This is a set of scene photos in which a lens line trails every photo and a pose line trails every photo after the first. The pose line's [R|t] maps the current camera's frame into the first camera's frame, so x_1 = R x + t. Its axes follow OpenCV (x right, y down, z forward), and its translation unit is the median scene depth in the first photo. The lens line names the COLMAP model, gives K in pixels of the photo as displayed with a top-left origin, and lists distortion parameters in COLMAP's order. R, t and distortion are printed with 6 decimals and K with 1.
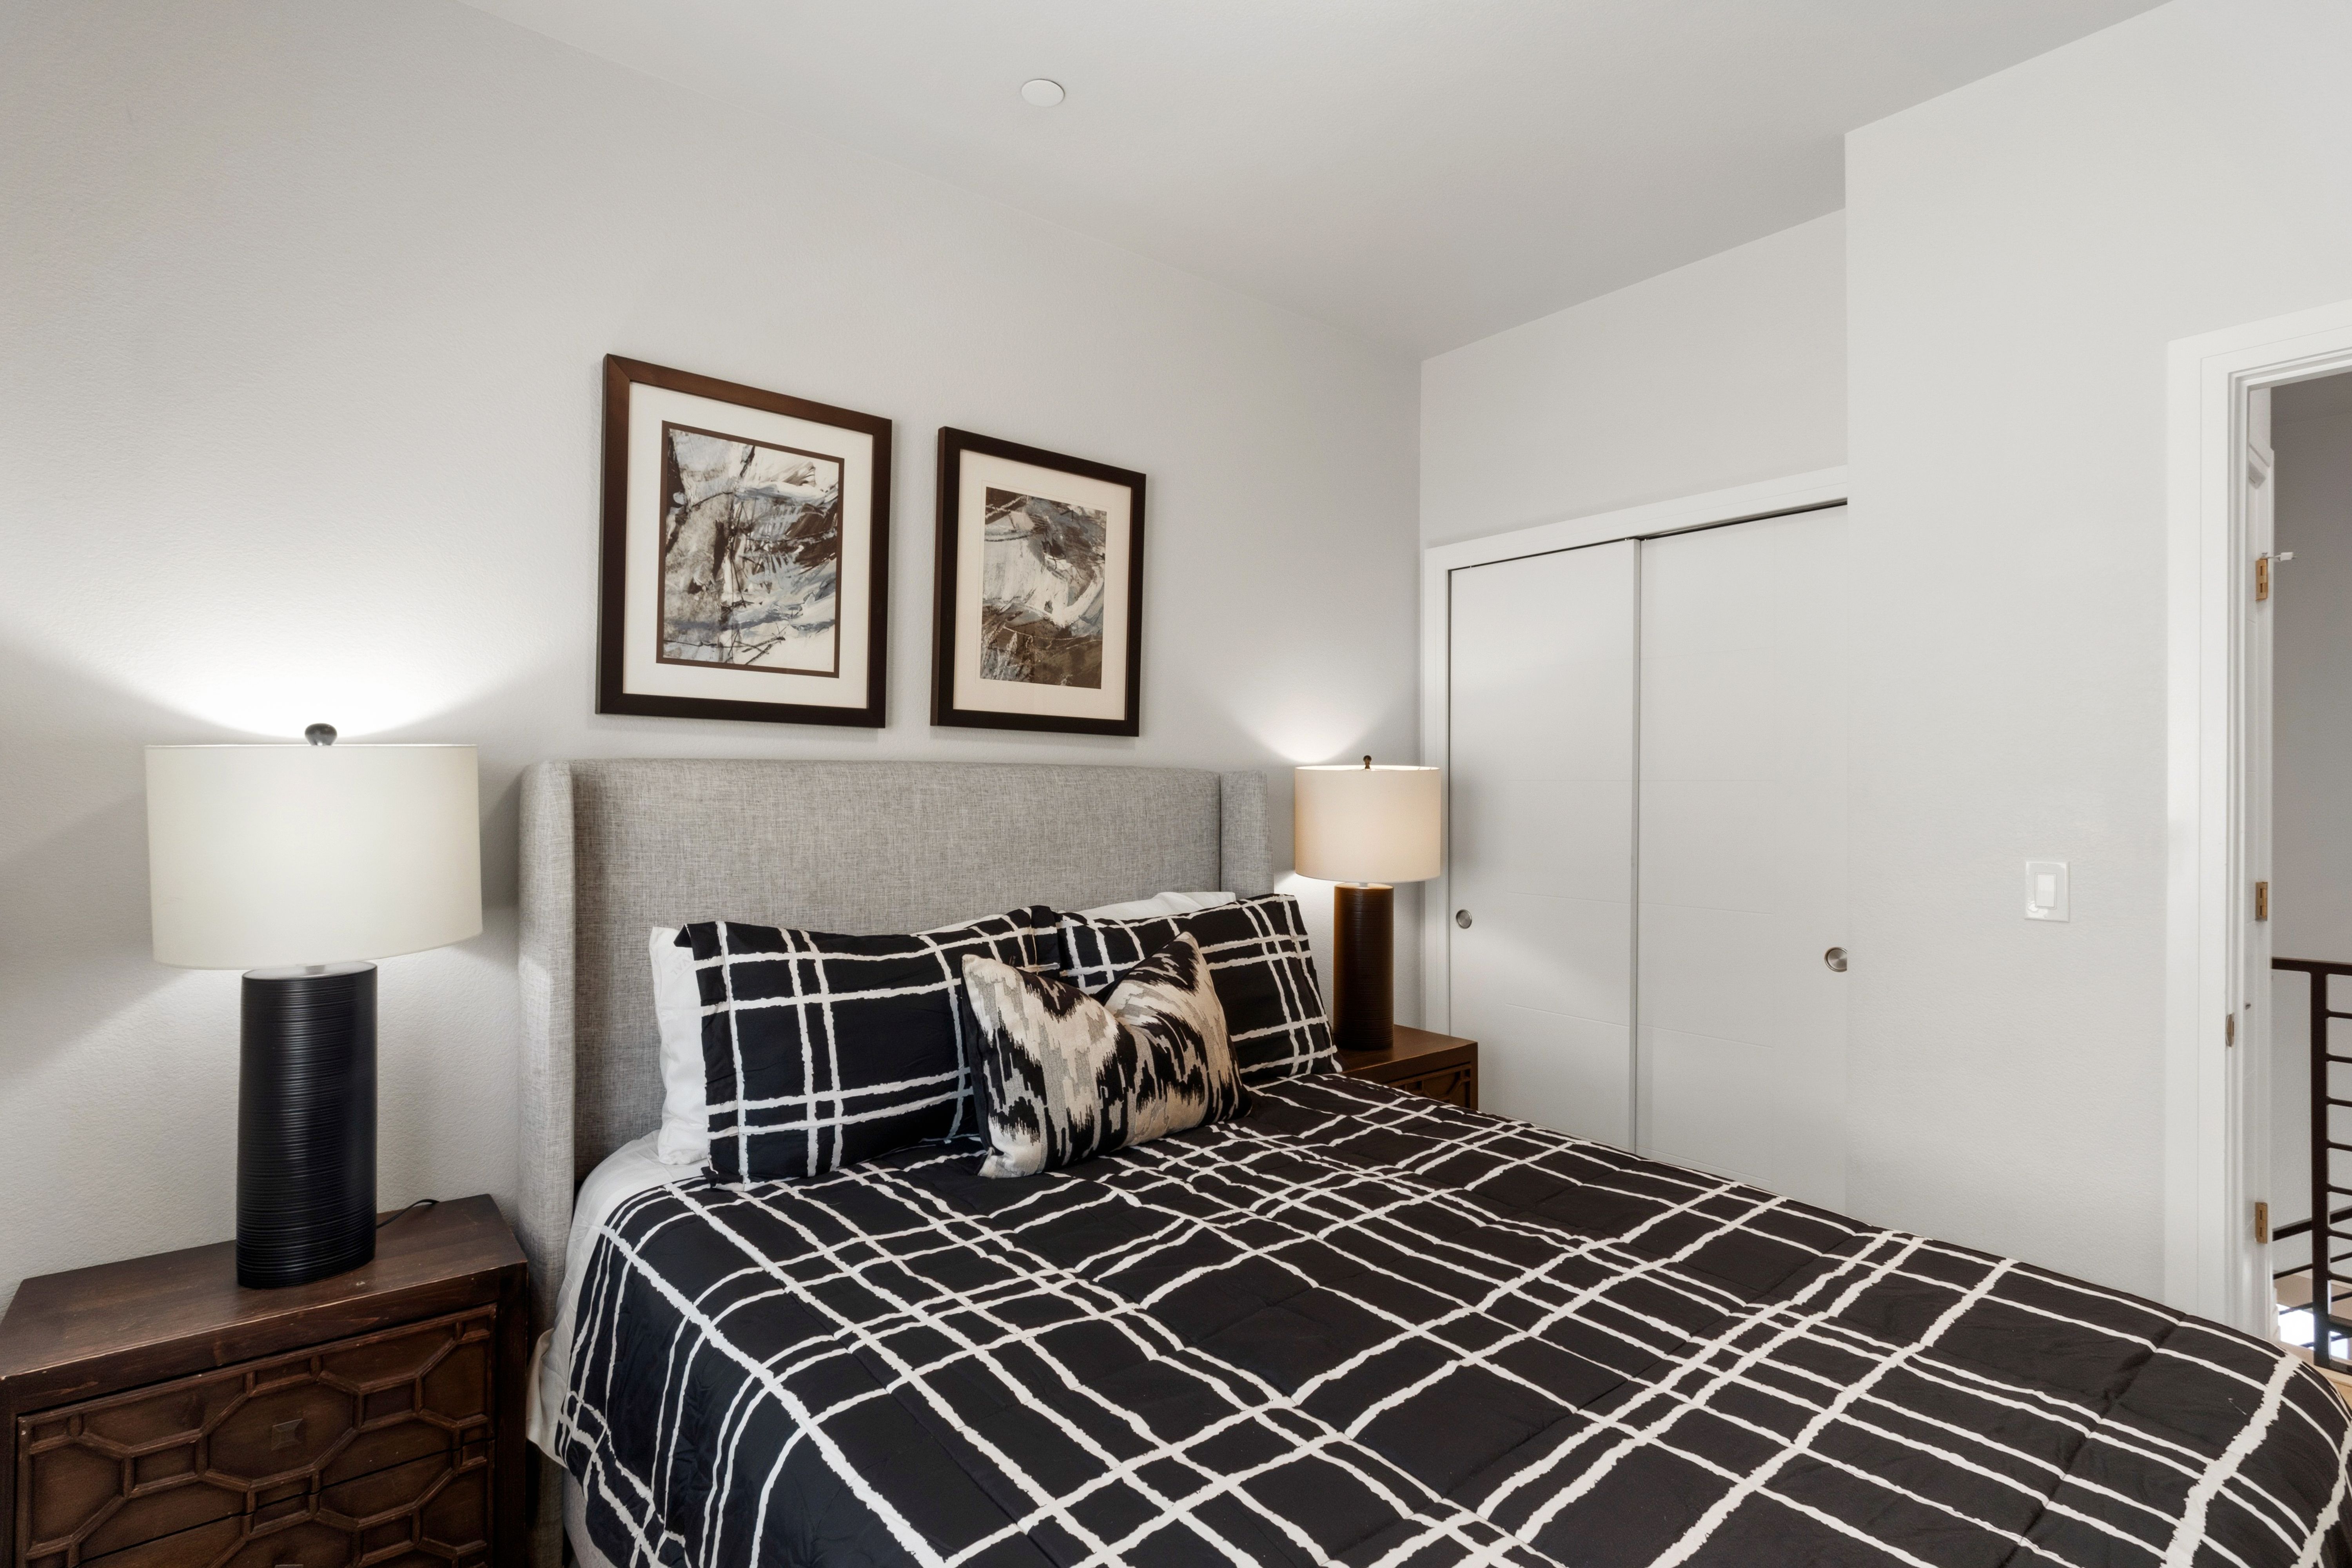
lens RADIAL K [[1102.9, 0, 1169.0], [0, 1102.9, 779.5], [0, 0, 1]] dist [0.000719, -0.004879]
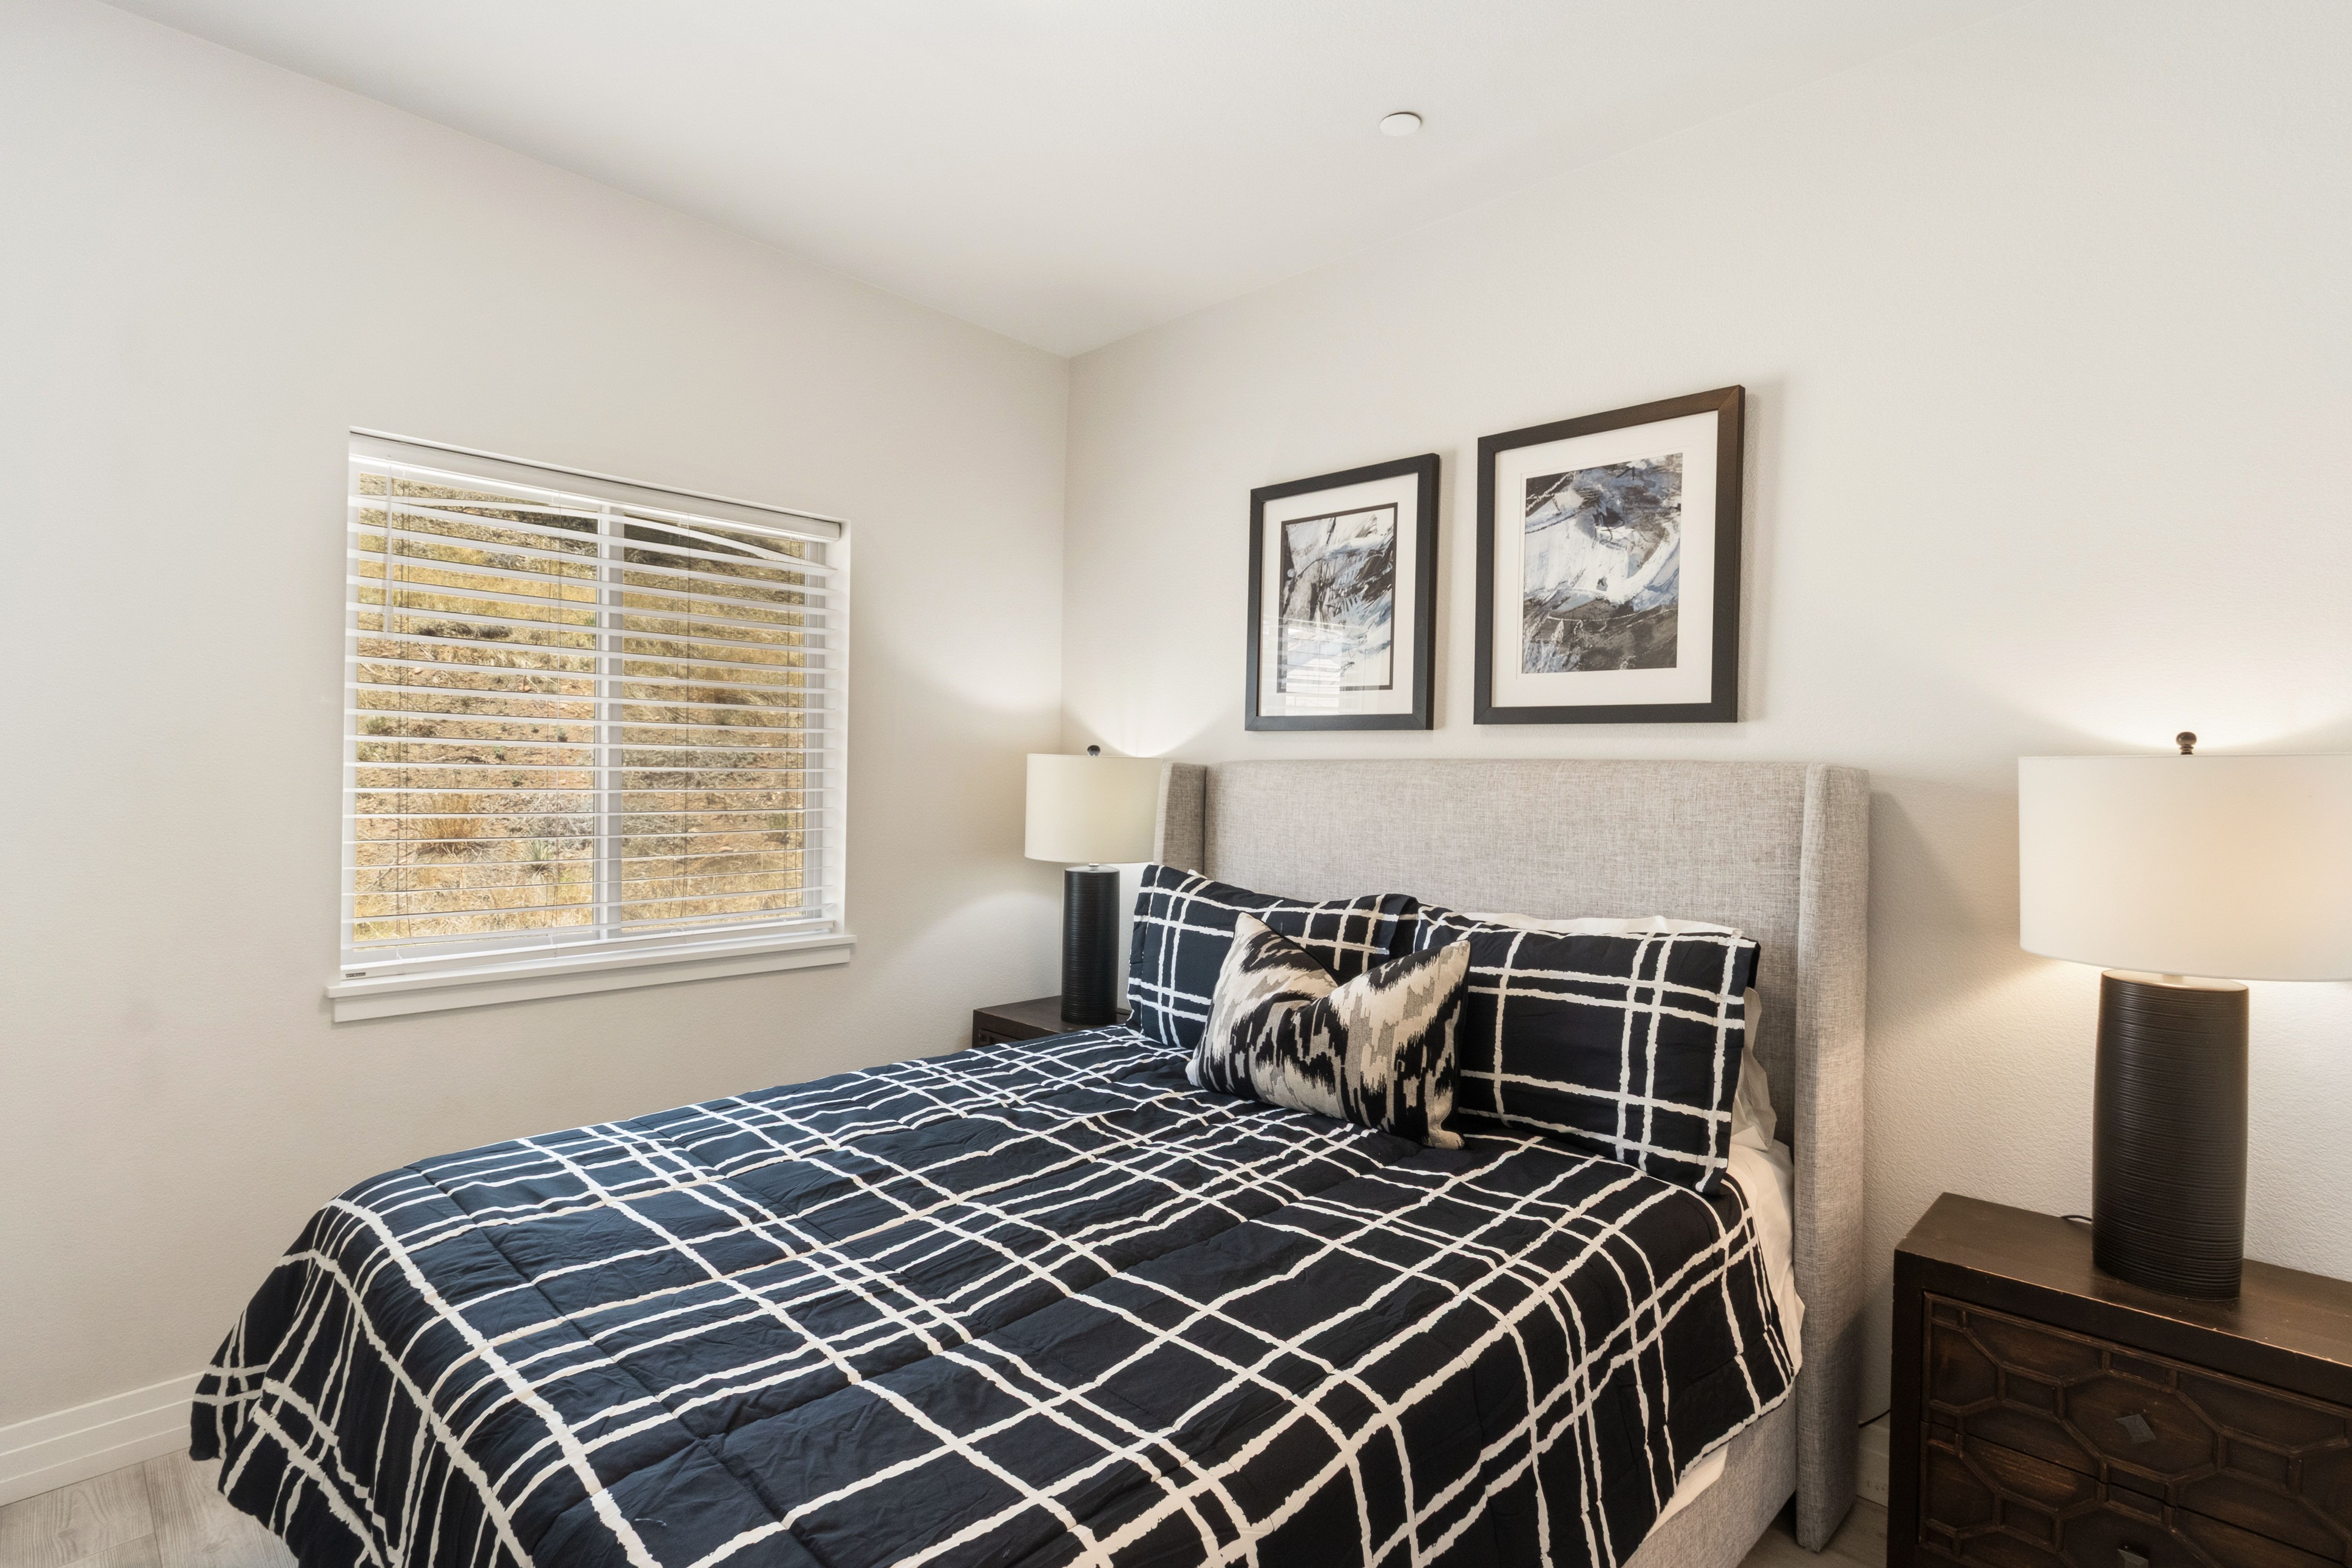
lens RADIAL K [[1161.3, 0, 1171.1], [0, 1161.3, 778.5], [0, 0, 1]] dist [0.005980, 0.000086]
pose [[0.124383, -0.003002, -0.992230, 0.873139], [-0.010000, 0.999941, -0.004279, 0.010365], [0.992184, 0.010454, 0.124346, 0.591854]]
